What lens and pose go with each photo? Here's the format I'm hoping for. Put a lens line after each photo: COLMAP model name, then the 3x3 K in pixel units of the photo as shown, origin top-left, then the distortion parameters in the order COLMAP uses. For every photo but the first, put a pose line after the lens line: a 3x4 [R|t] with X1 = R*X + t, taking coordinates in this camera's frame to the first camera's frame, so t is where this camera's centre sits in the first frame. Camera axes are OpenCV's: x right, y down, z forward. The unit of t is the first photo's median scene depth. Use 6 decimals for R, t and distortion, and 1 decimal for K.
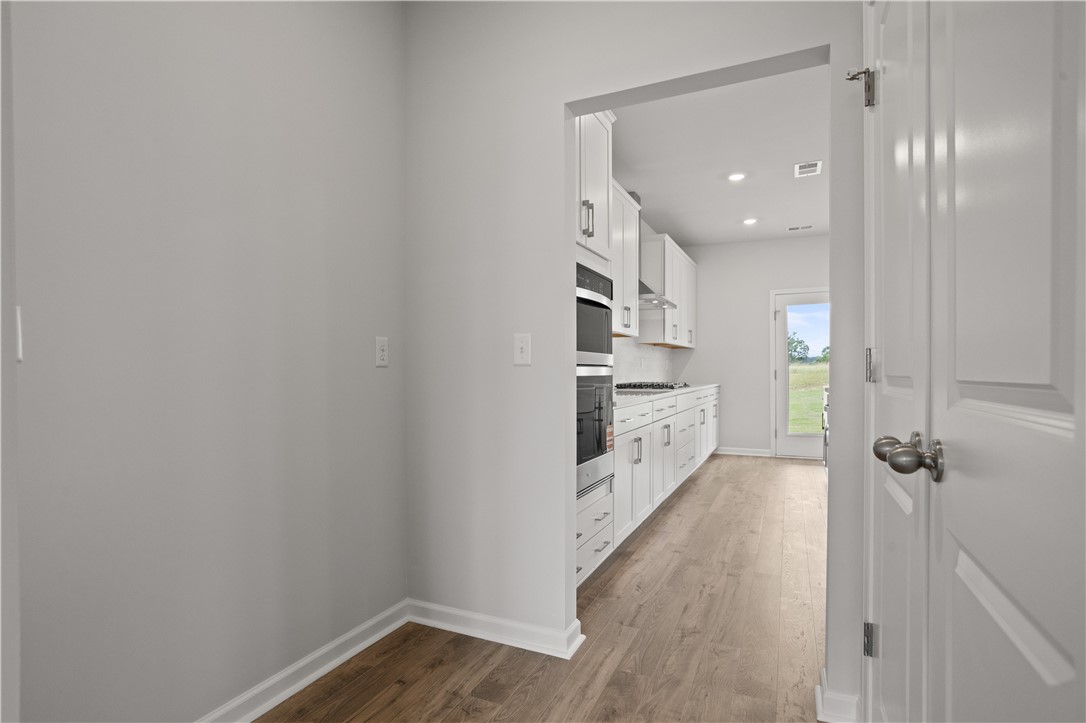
lens RADIAL K [[560.8, 0, 540.7], [0, 560.8, 358.5], [0, 0, 1]] dist [-0.004462, 0.000054]
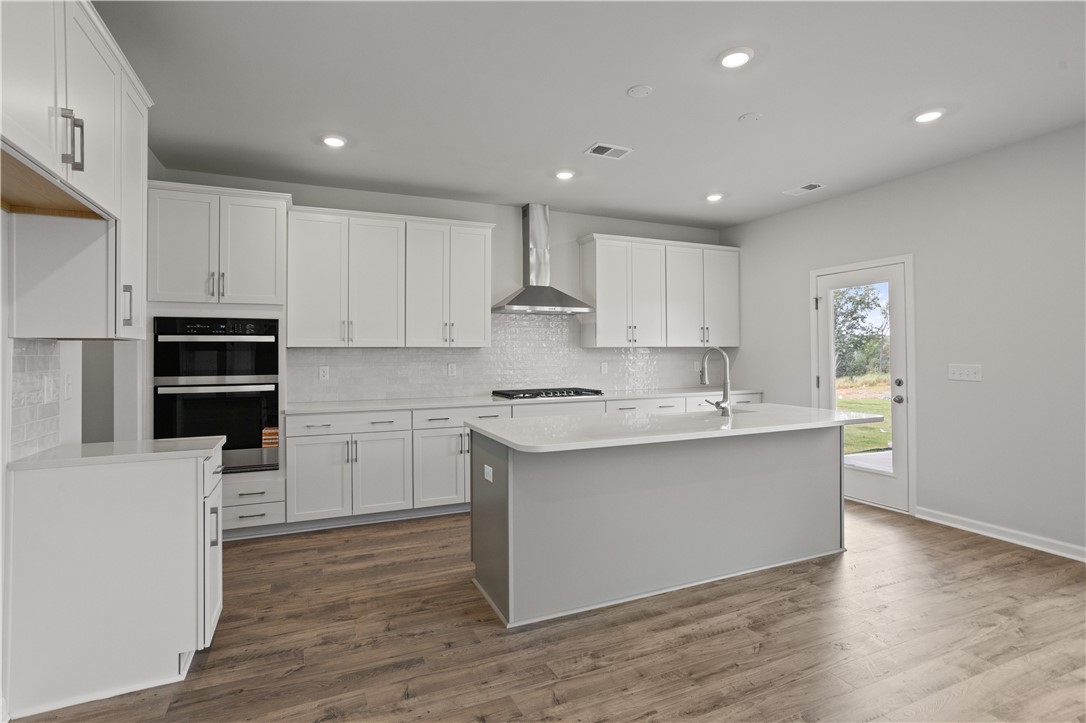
lens RADIAL K [[527.6, 0, 529.3], [0, 527.6, 351.0], [0, 0, 1]] dist [-0.033112, 0.020767]
pose [[0.736796, -0.012578, -0.675998, 0.722686], [0.020076, 0.999793, 0.003278, -0.027823], [0.675817, -0.015987, 0.736896, 0.259616]]
